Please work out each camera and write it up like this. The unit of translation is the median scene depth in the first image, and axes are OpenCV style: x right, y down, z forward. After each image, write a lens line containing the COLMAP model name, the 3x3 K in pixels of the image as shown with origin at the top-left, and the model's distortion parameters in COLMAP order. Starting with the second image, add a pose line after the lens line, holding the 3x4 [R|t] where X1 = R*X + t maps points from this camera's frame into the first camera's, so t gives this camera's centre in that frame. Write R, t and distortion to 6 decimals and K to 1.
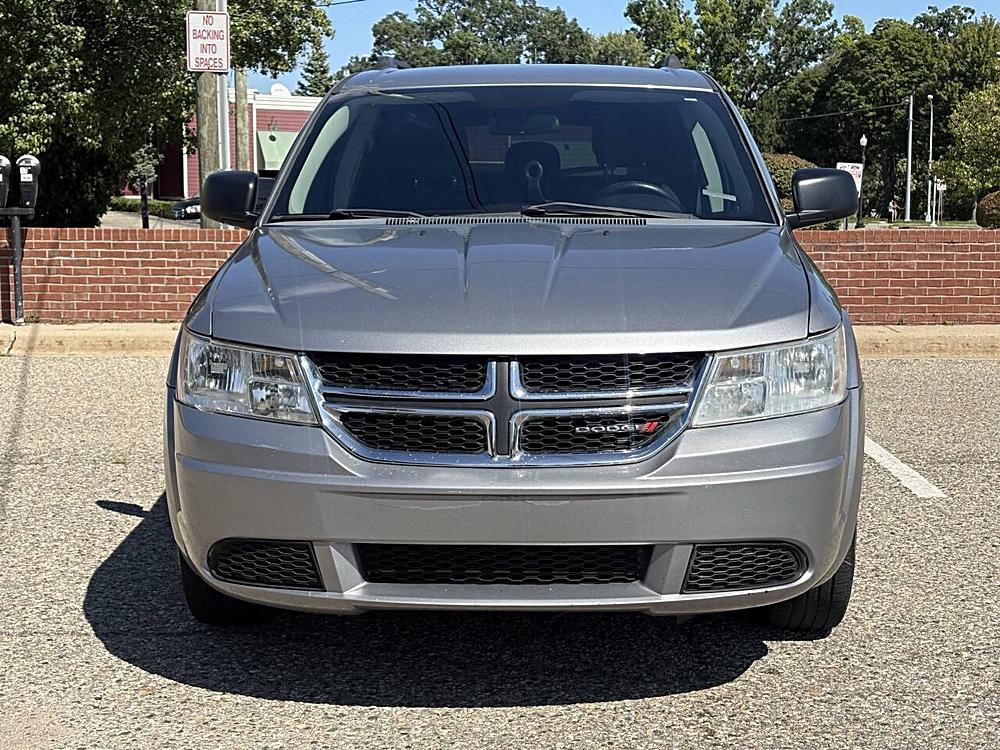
lens RADIAL K [[1582.8, 0, 502.2], [0, 1582.8, 373.8], [0, 0, 1]] dist [0.060002, 0.000000]
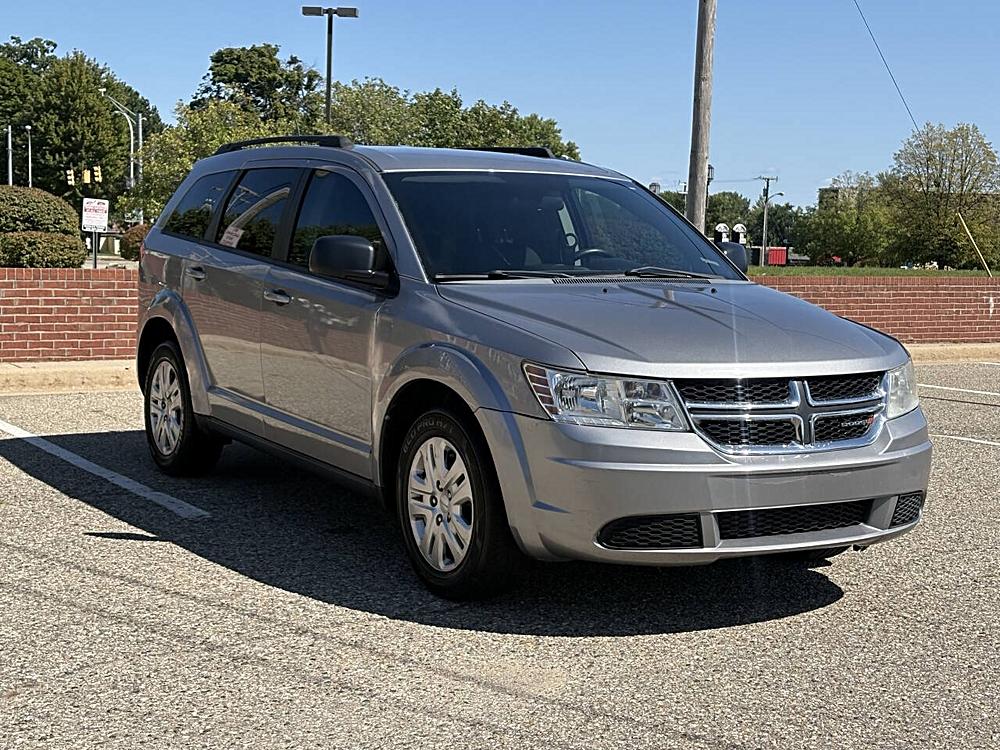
lens RADIAL K [[1582.8, 0, 493.1], [0, 1582.8, 371.9], [0, 0, 1]] dist [0.060002, 0.000000]
pose [[0.839336, -0.029571, 0.542808, -0.866169], [0.039598, 0.999193, -0.006796, -0.014653], [-0.542168, 0.027198, 0.839830, -0.075813]]
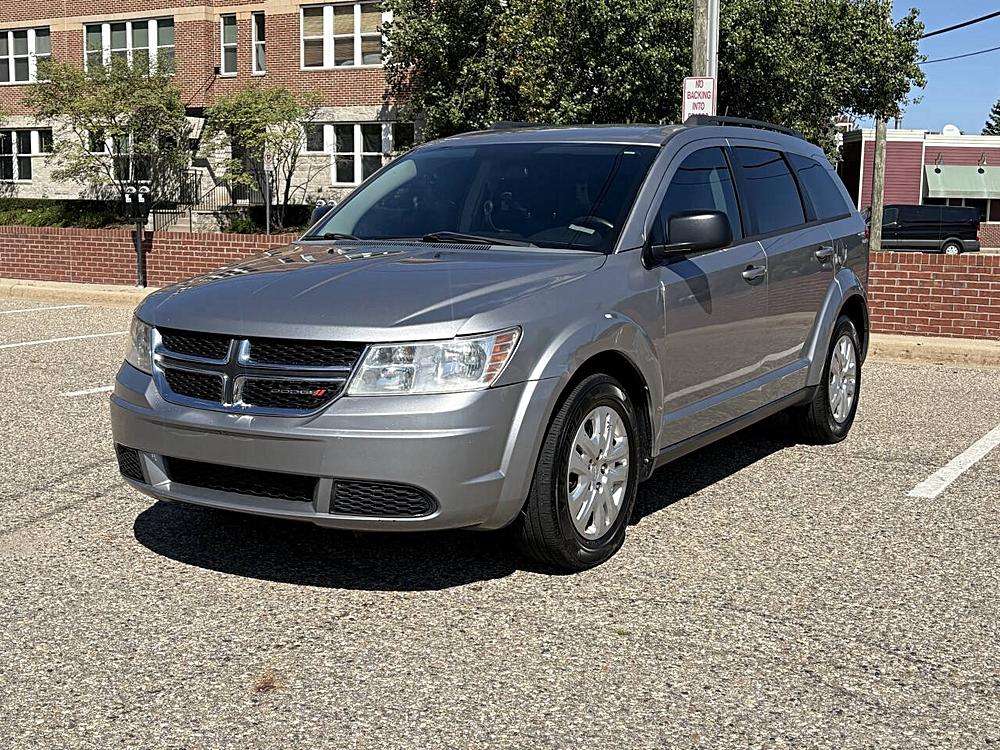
lens RADIAL K [[1273.4, 0, 500.1], [0, 1273.4, 366.5], [0, 0, 1]] dist [0.057436, 0.000000]
pose [[0.871195, 0.071479, -0.485705, 0.649142], [-0.069306, 0.997343, 0.022463, -0.021853], [0.486020, 0.014093, 0.873834, 0.072792]]
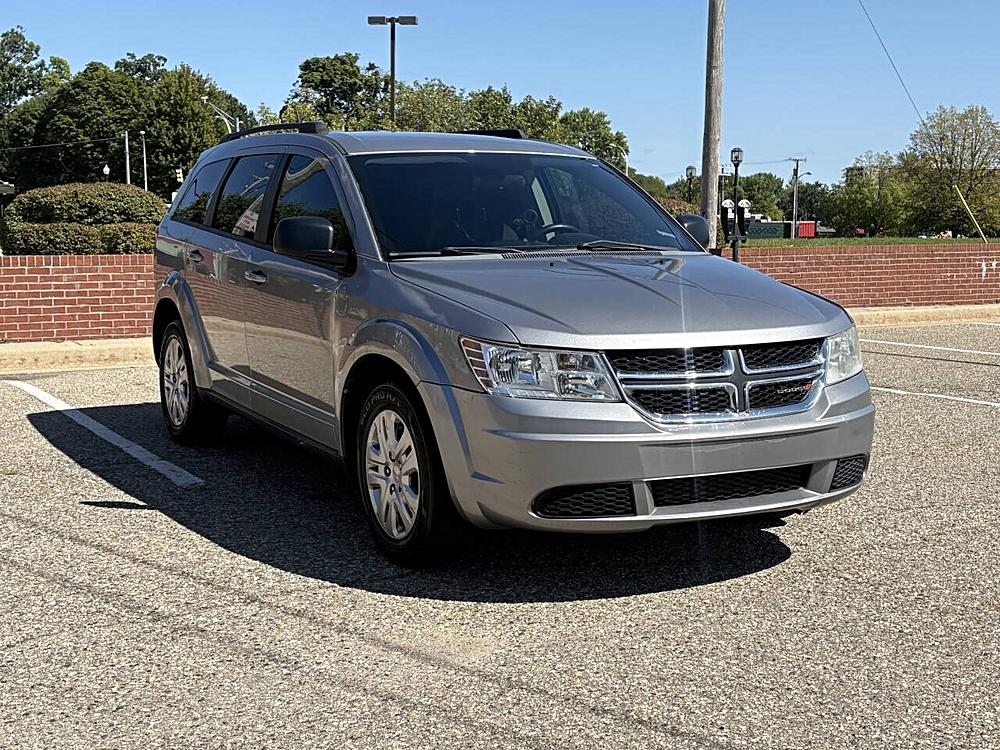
lens RADIAL K [[1387.3, 0, 477.1], [0, 1387.3, 380.9], [0, 0, 1]] dist [0.049818, 0.000000]
pose [[0.868521, -0.060811, 0.491908, -0.713196], [0.057961, 0.998097, 0.021050, -0.016657], [-0.492252, 0.010229, 0.870393, -0.022335]]
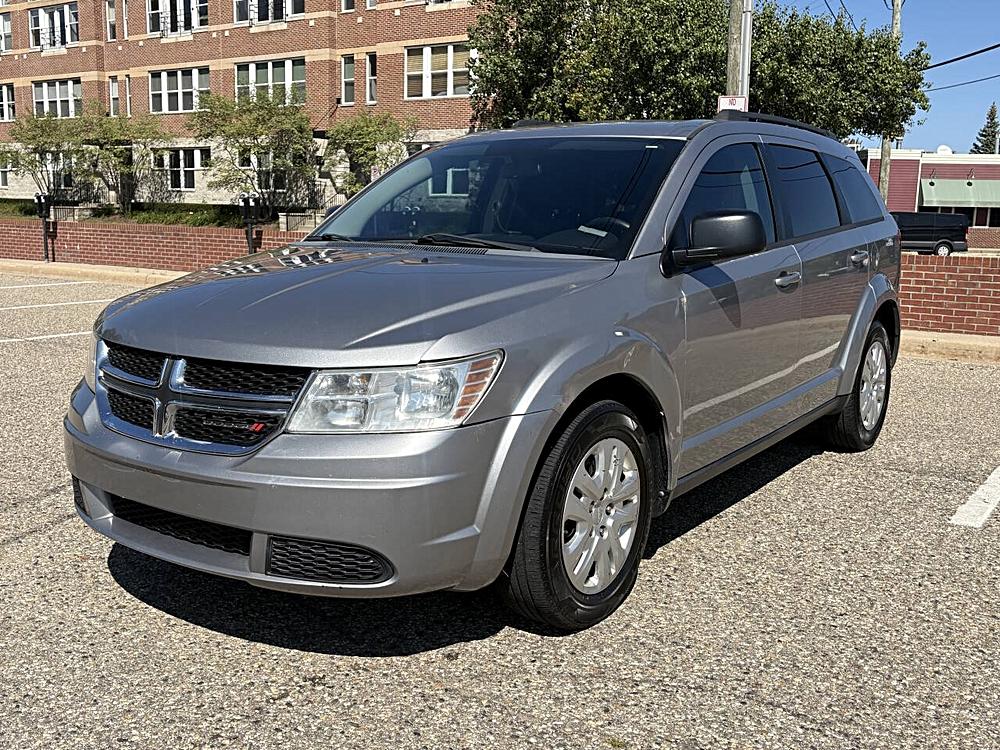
lens RADIAL K [[995.9, 0, 495.0], [0, 995.9, 368.1], [0, 0, 1]] dist [0.029399, 0.000000]
pose [[0.831684, 0.100910, -0.546002, 0.527526], [-0.082283, 0.994888, 0.058536, -0.055870], [0.549118, -0.003756, 0.835736, 0.400522]]
